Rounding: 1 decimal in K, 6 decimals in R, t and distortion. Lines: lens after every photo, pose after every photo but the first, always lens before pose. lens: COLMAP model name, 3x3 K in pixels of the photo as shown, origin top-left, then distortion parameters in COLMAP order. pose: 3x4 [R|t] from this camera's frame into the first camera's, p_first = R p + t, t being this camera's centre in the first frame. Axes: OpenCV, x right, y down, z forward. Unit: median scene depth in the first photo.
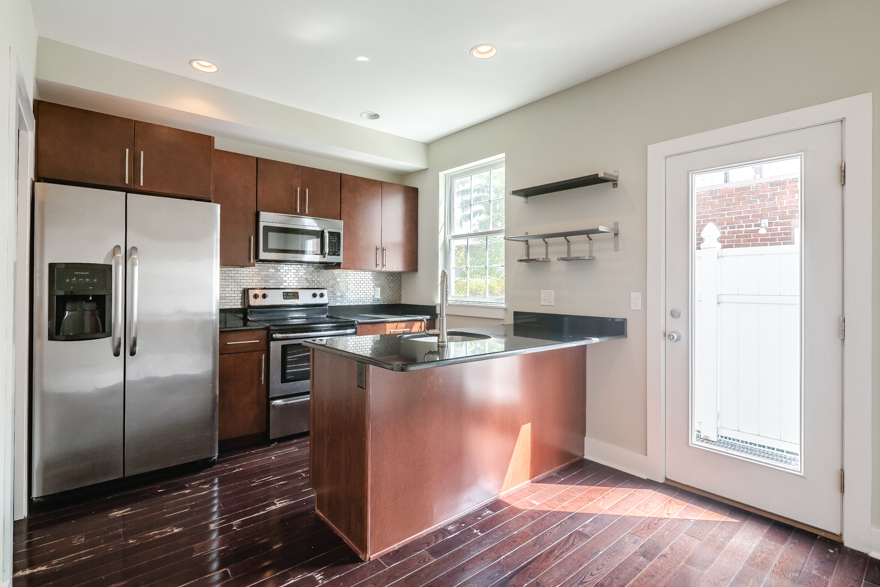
lens RADIAL K [[432.8, 0, 432.3], [0, 432.8, 278.7], [0, 0, 1]] dist [-0.001085, 0.000392]
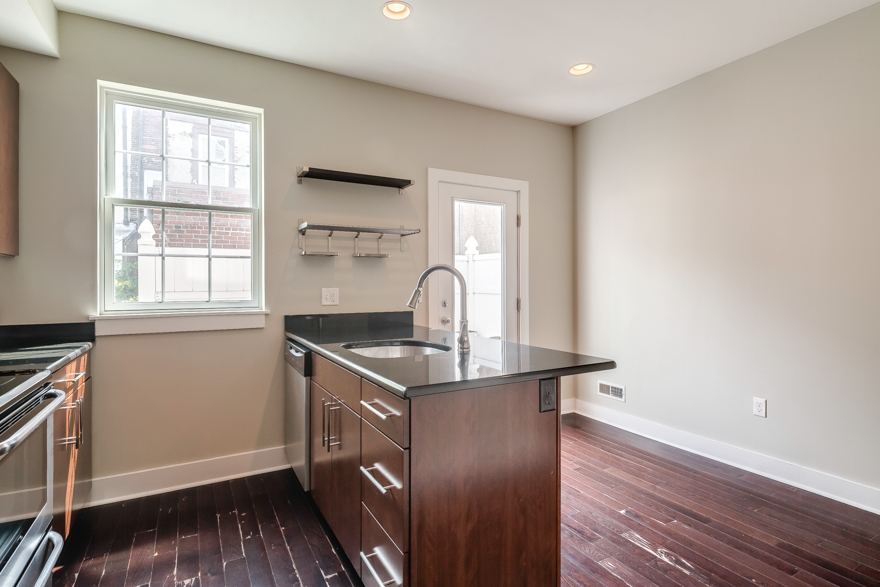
lens RADIAL K [[432.8, 0, 432.3], [0, 432.8, 278.7], [0, 0, 1]] dist [-0.001085, 0.000392]
pose [[0.193654, 0.003009, 0.981065, -0.400722], [-0.008652, 0.999962, -0.001359, 0.004416], [-0.981032, -0.008225, 0.193673, 0.431006]]
